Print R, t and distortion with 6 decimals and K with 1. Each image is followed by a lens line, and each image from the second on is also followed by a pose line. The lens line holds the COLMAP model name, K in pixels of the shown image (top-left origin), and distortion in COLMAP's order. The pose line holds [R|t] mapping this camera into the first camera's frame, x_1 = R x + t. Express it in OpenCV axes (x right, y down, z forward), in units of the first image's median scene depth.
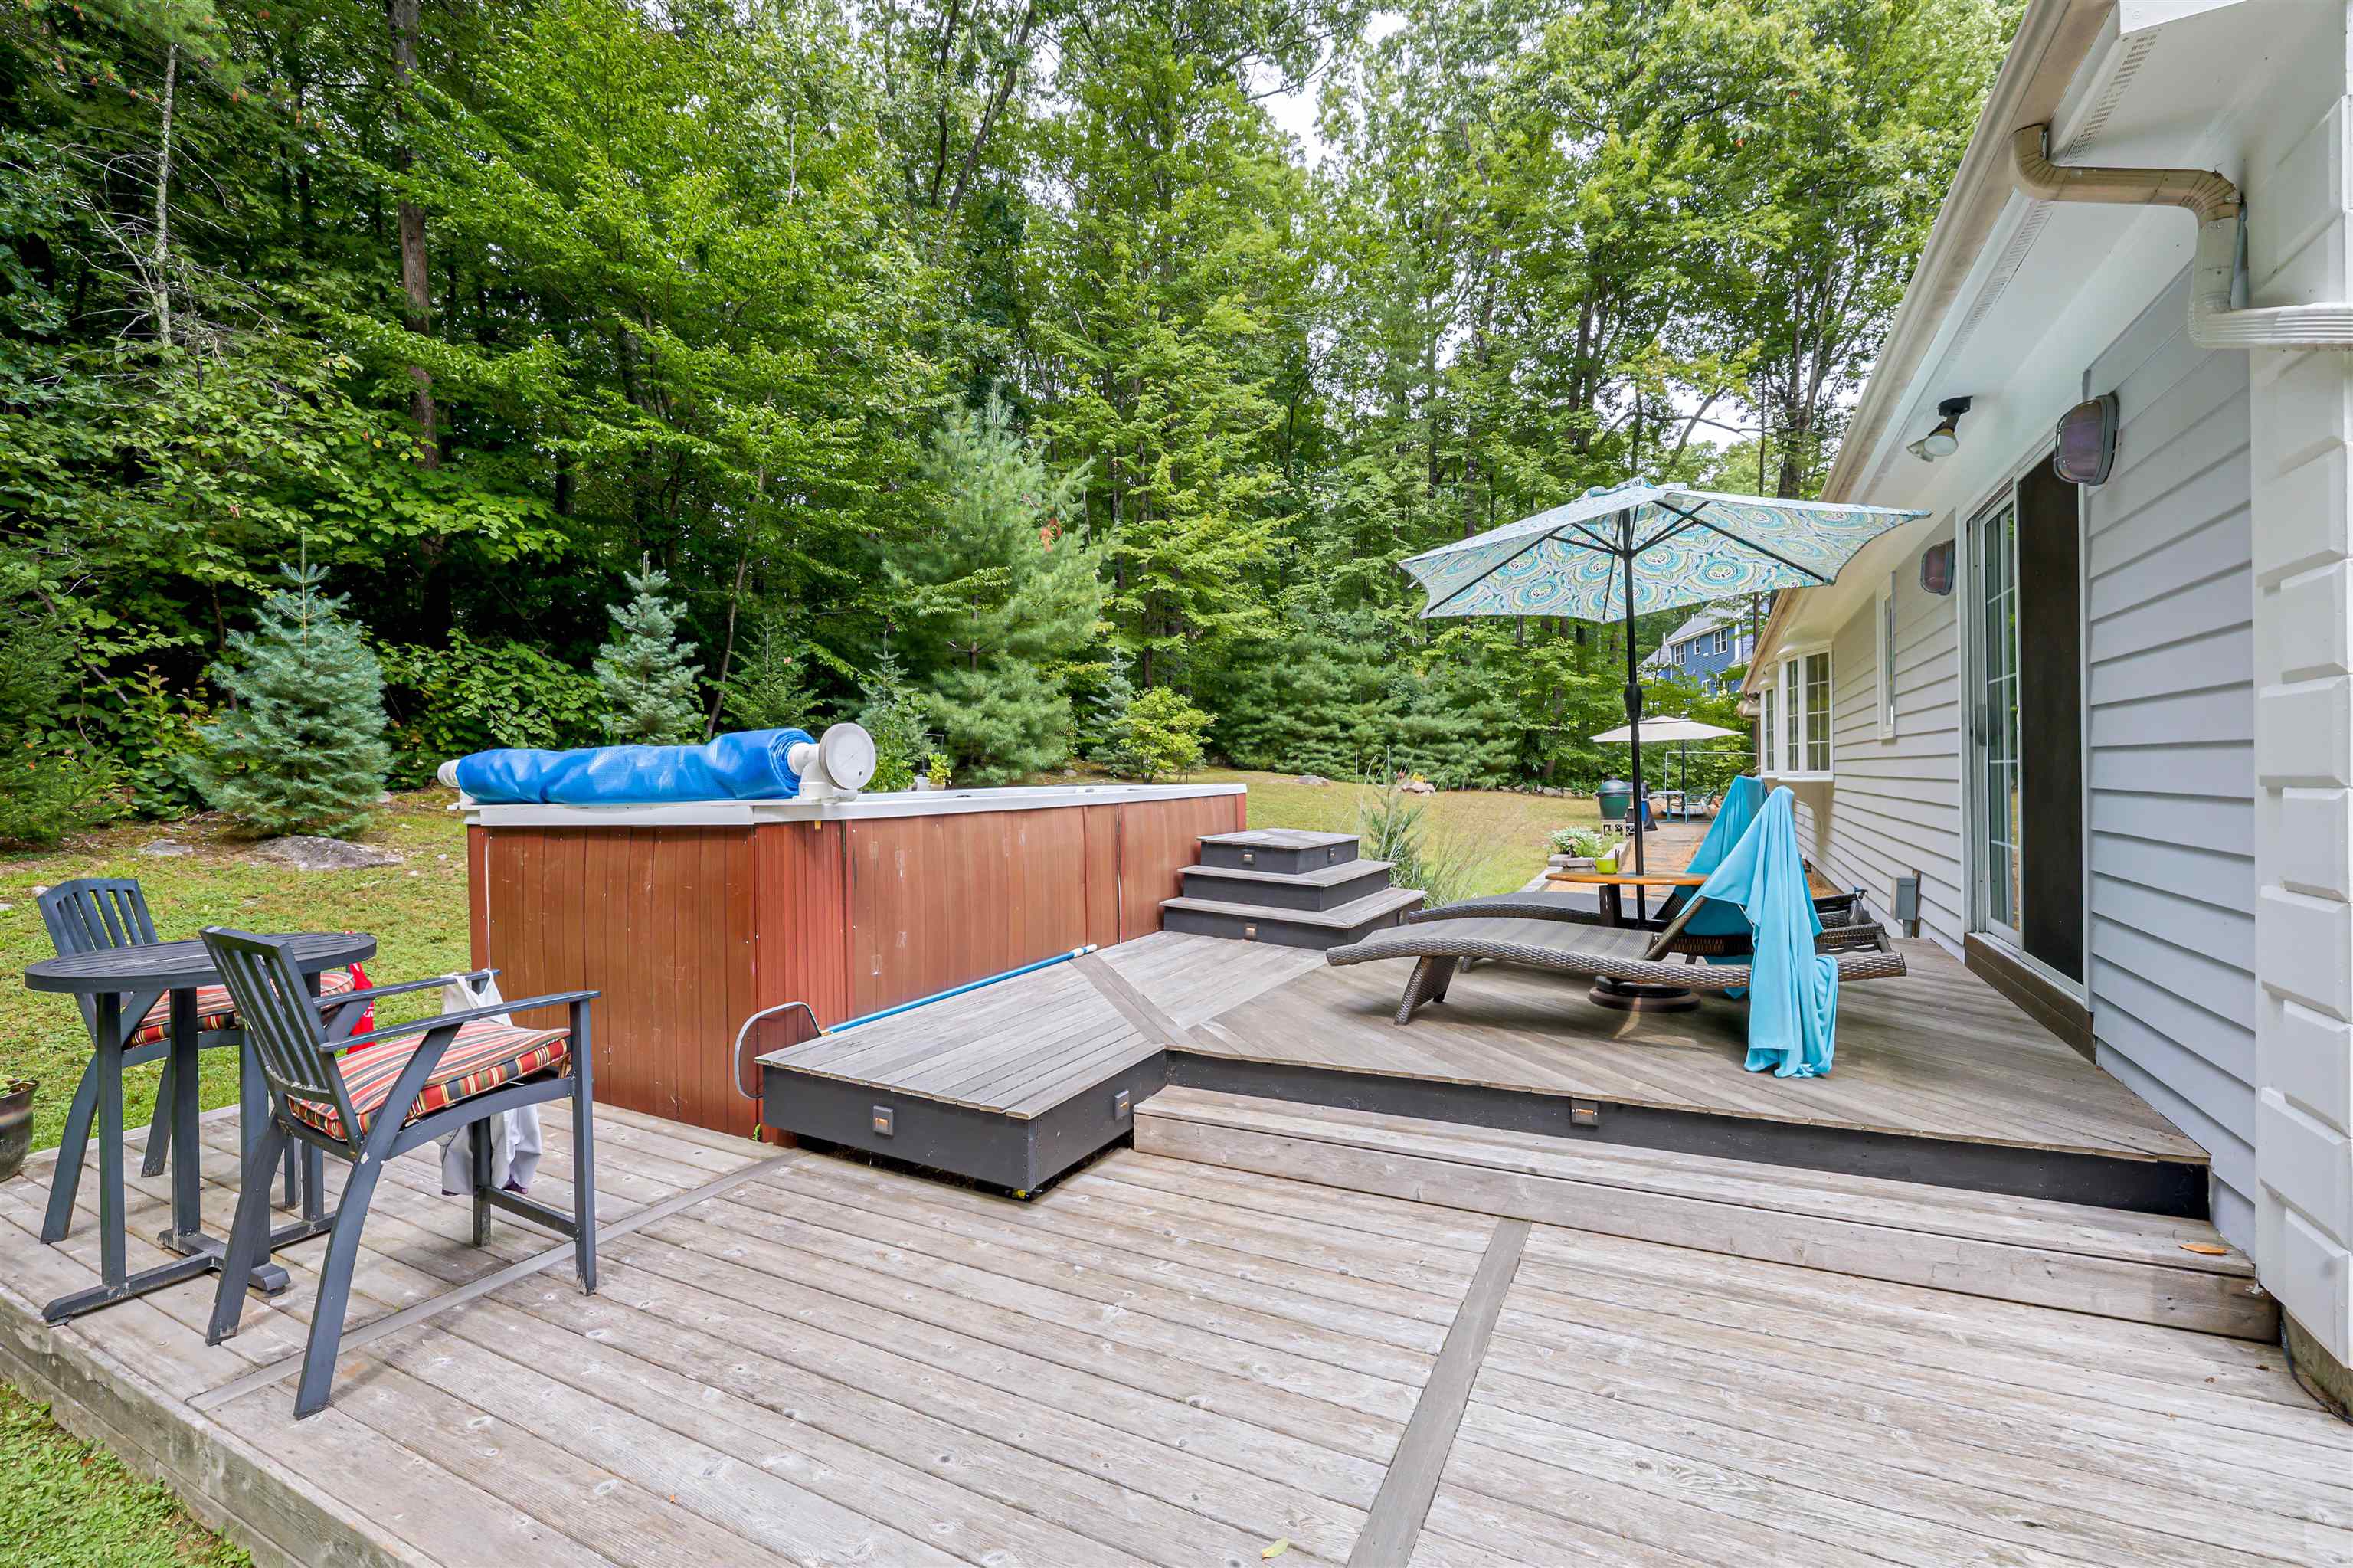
lens RADIAL K [[1010.2, 0, 1174.9], [0, 1010.2, 780.9], [0, 0, 1]] dist [-0.000366, 0.000375]
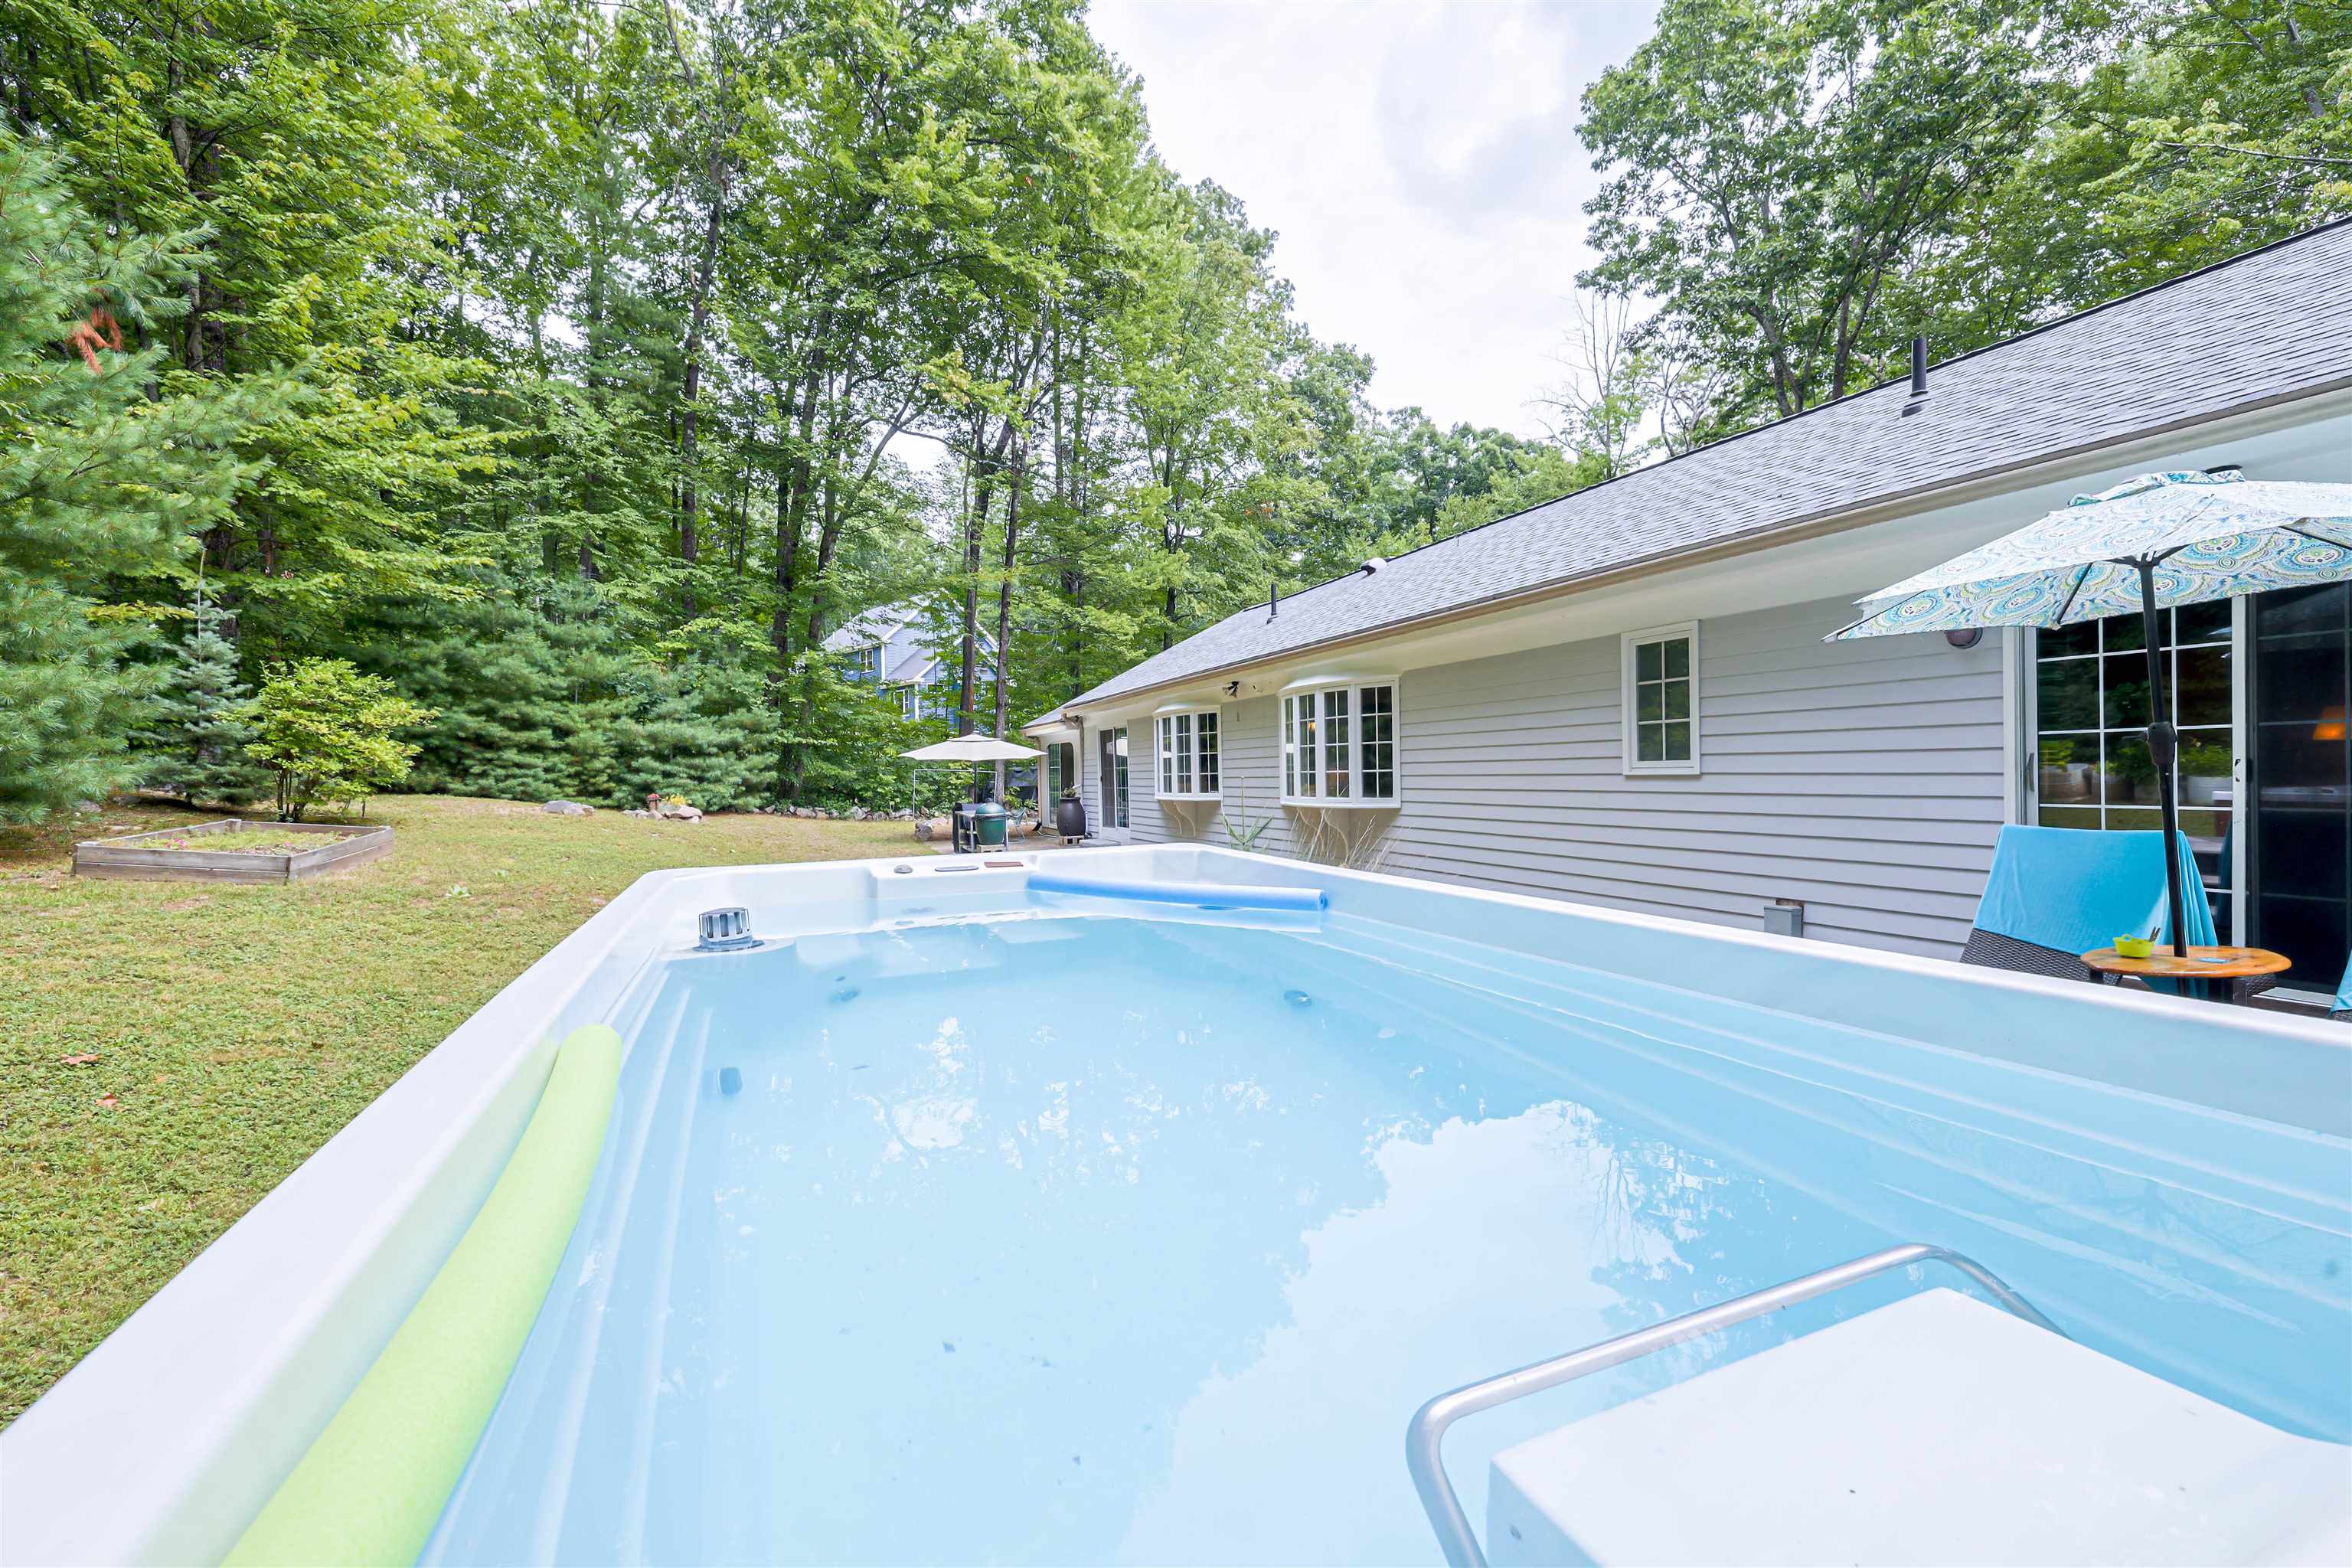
lens RADIAL K [[1009.7, 0, 1174.1], [0, 1009.7, 789.0], [0, 0, 1]] dist [-0.000366, 0.000375]
pose [[0.652543, -0.007510, 0.757714, -0.102658], [0.009994, 0.999949, 0.001304, -0.008403], [-0.757686, 0.006721, 0.652585, 0.168085]]
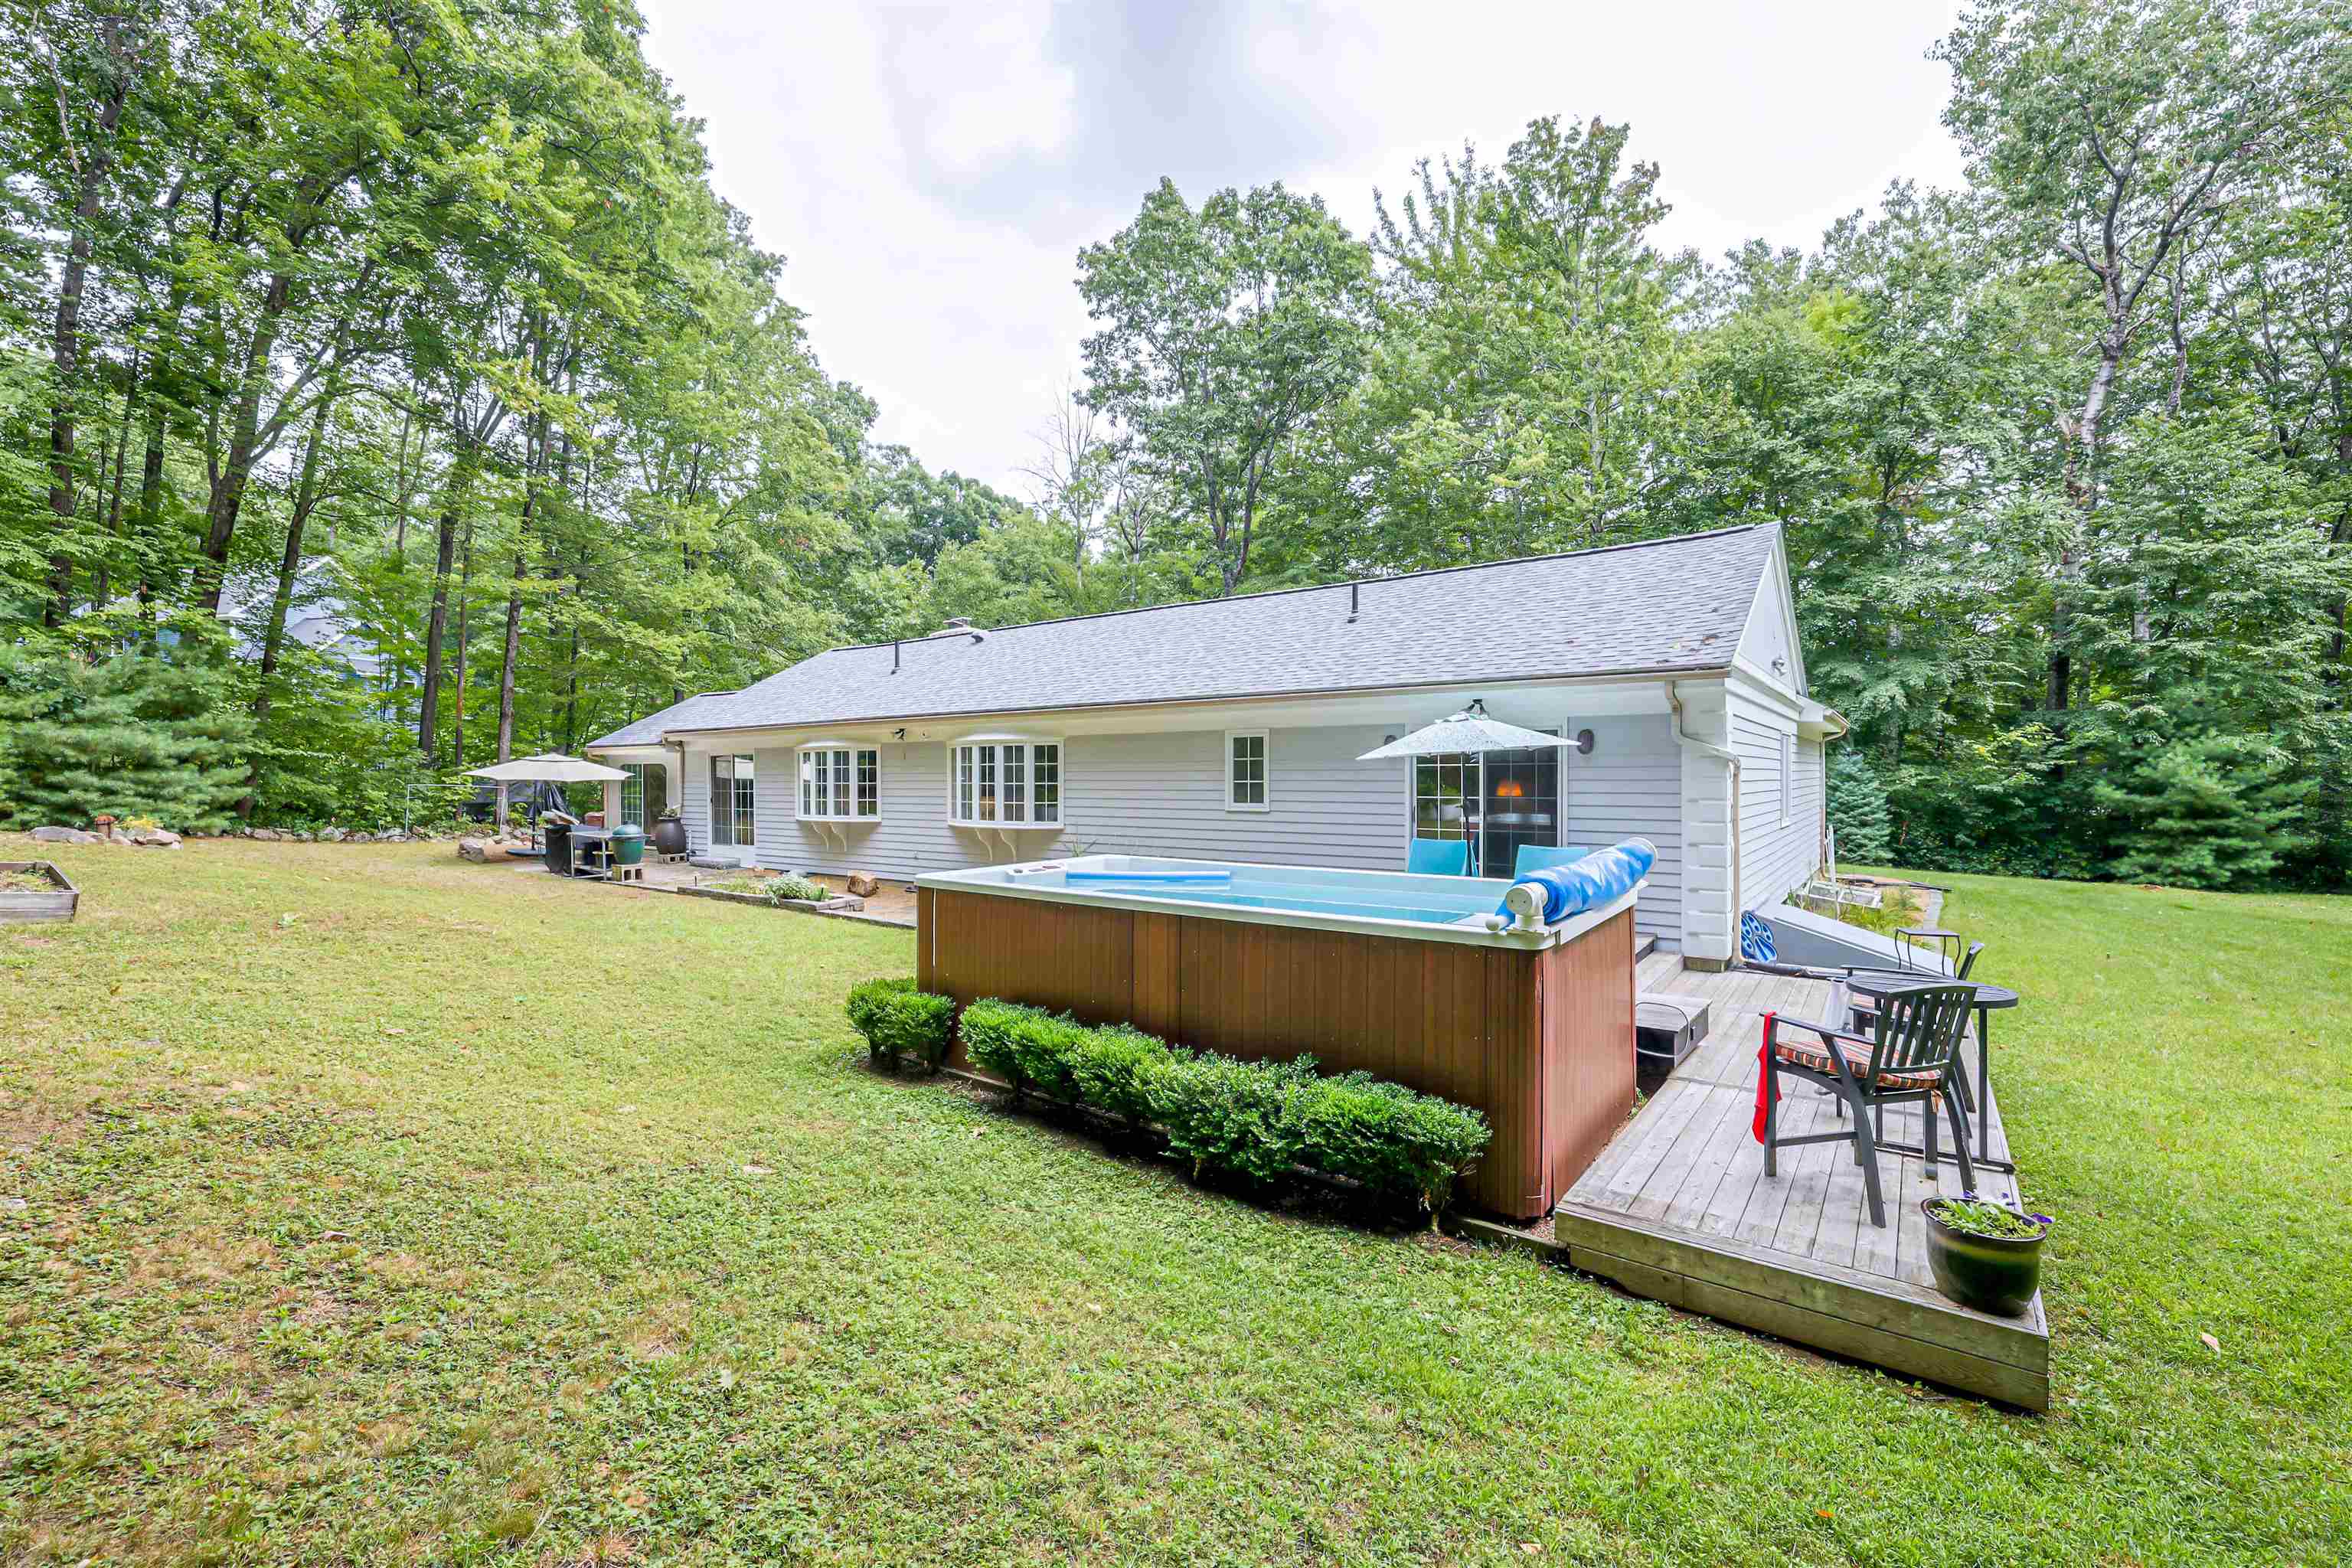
lens RADIAL K [[1009.7, 0, 1190.2], [0, 1009.7, 774.0], [0, 0, 1]] dist [-0.000366, 0.000375]
pose [[0.140004, 0.016982, 0.990005, -0.305522], [0.003073, 0.999841, -0.017585, -0.020419], [-0.990146, 0.005504, 0.139929, 0.206585]]
